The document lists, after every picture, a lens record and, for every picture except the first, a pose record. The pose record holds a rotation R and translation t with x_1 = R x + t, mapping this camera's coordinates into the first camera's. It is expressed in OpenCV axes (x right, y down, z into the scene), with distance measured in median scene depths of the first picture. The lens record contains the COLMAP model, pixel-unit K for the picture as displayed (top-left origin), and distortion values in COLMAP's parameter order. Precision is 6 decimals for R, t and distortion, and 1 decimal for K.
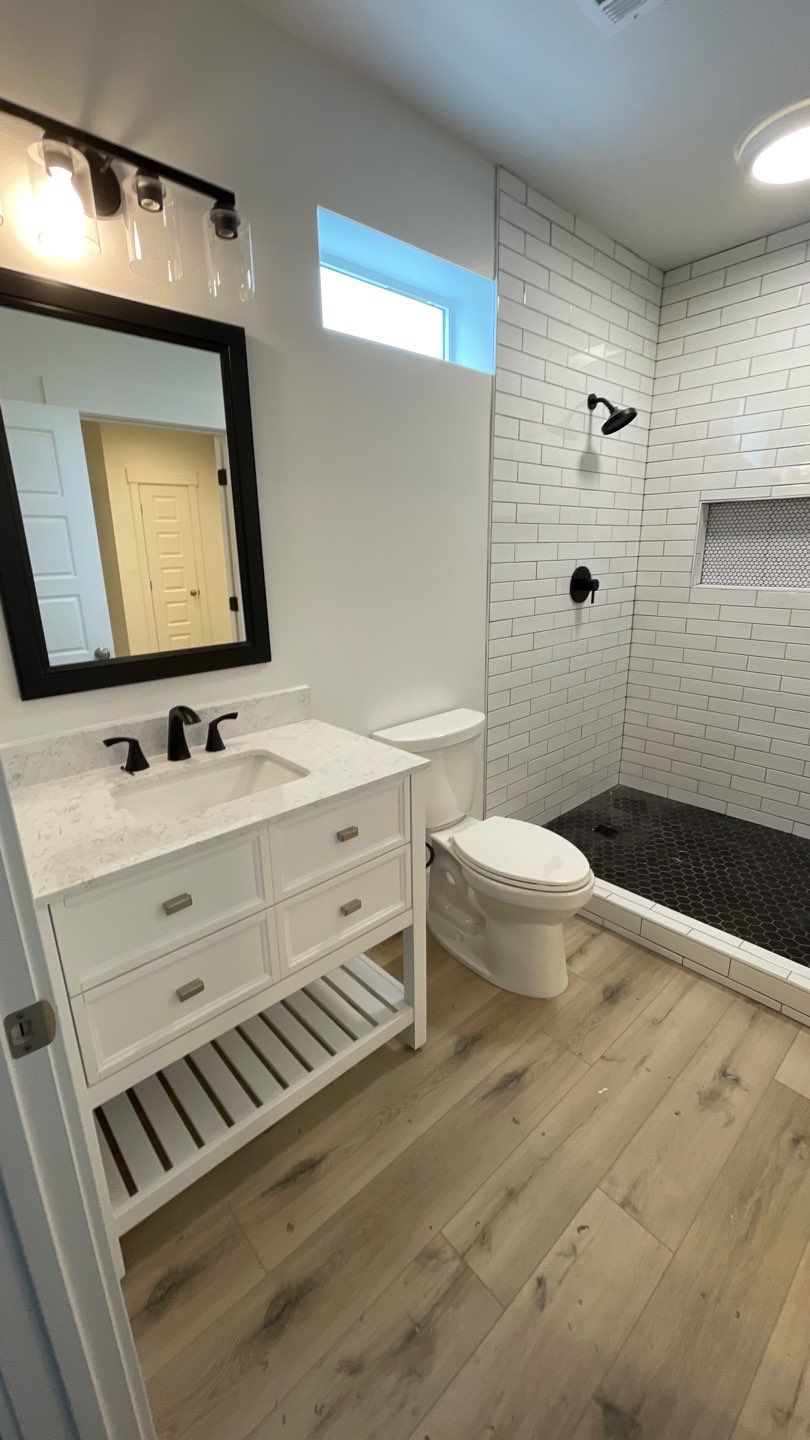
lens RADIAL K [[588.4, 0, 396.9], [0, 588.4, 721.6], [0, 0, 1]] dist [-0.009040, 0.004250]
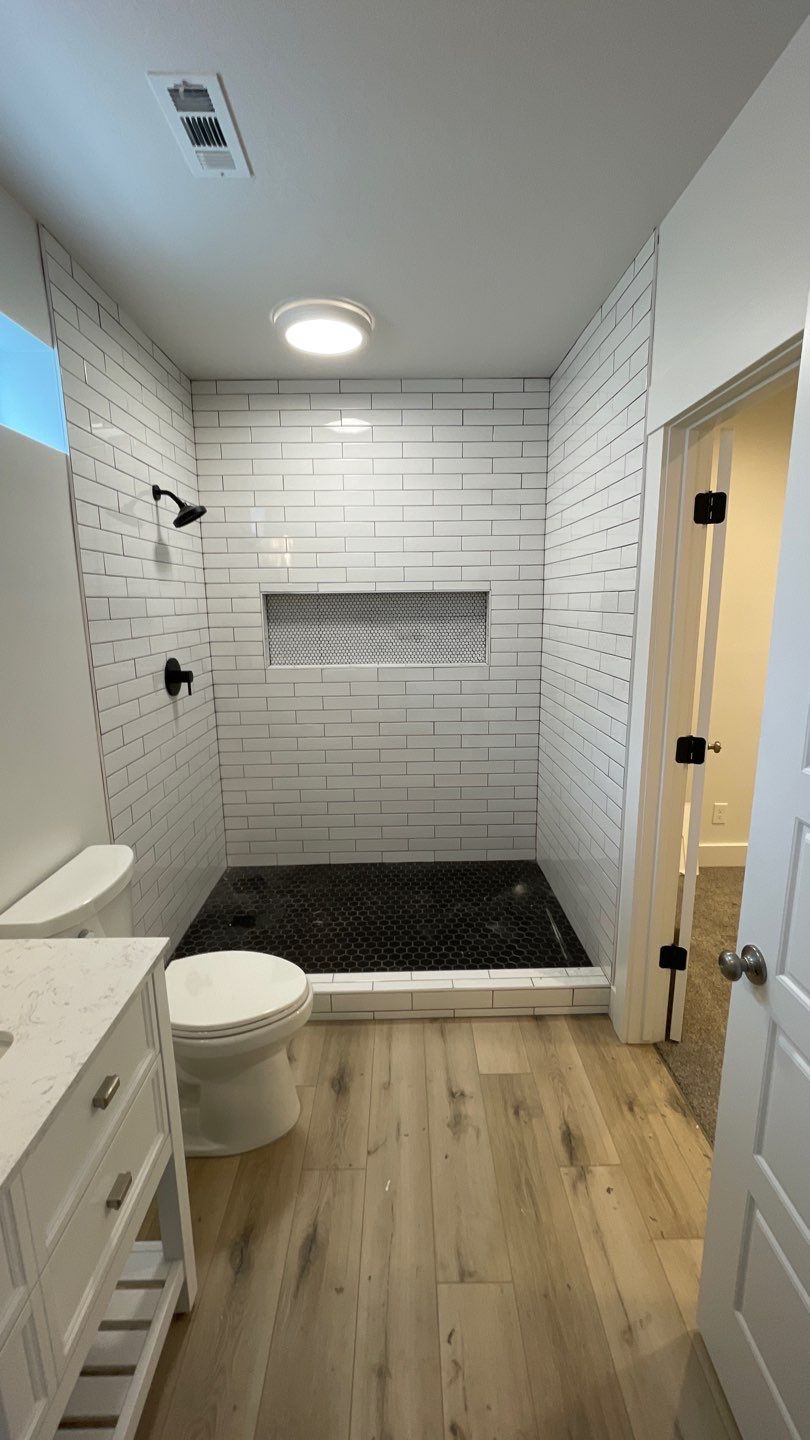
lens RADIAL K [[593.5, 0, 414.4], [0, 593.5, 719.1], [0, 0, 1]] dist [-0.002411, -0.000168]
pose [[0.651676, -0.141099, 0.745258, -0.207171], [0.215421, 0.976515, -0.003488, -0.108174], [-0.727263, 0.162817, 0.666768, 0.127949]]
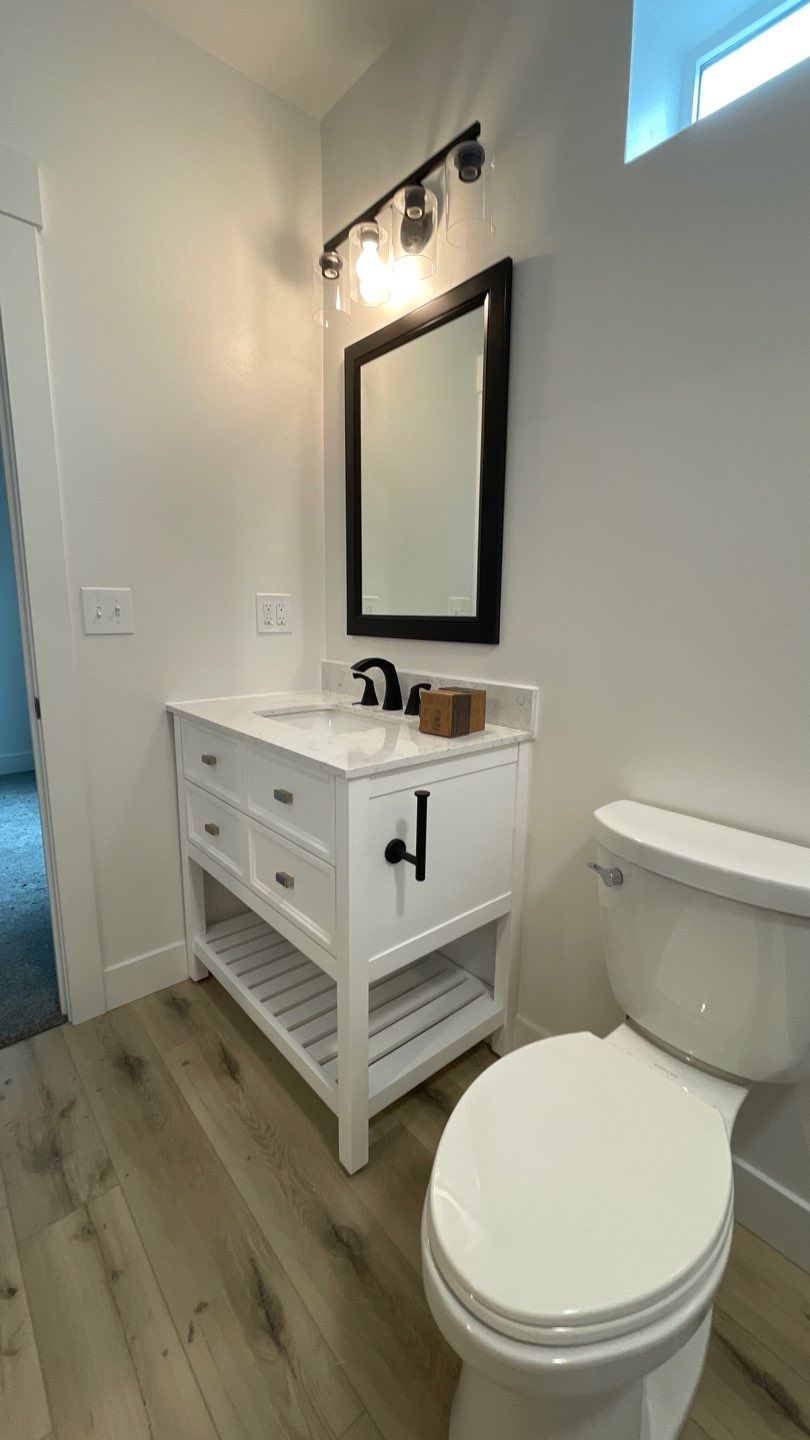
lens RADIAL K [[567.9, 0, 405.0], [0, 567.9, 720.0], [0, 0, 1]] dist [-0.001566, -0.000221]
pose [[-0.012669, 0.199067, -0.979904, 0.528299], [-0.291854, 0.936574, 0.194038, -0.105709], [0.956379, 0.288447, 0.046233, 0.753288]]
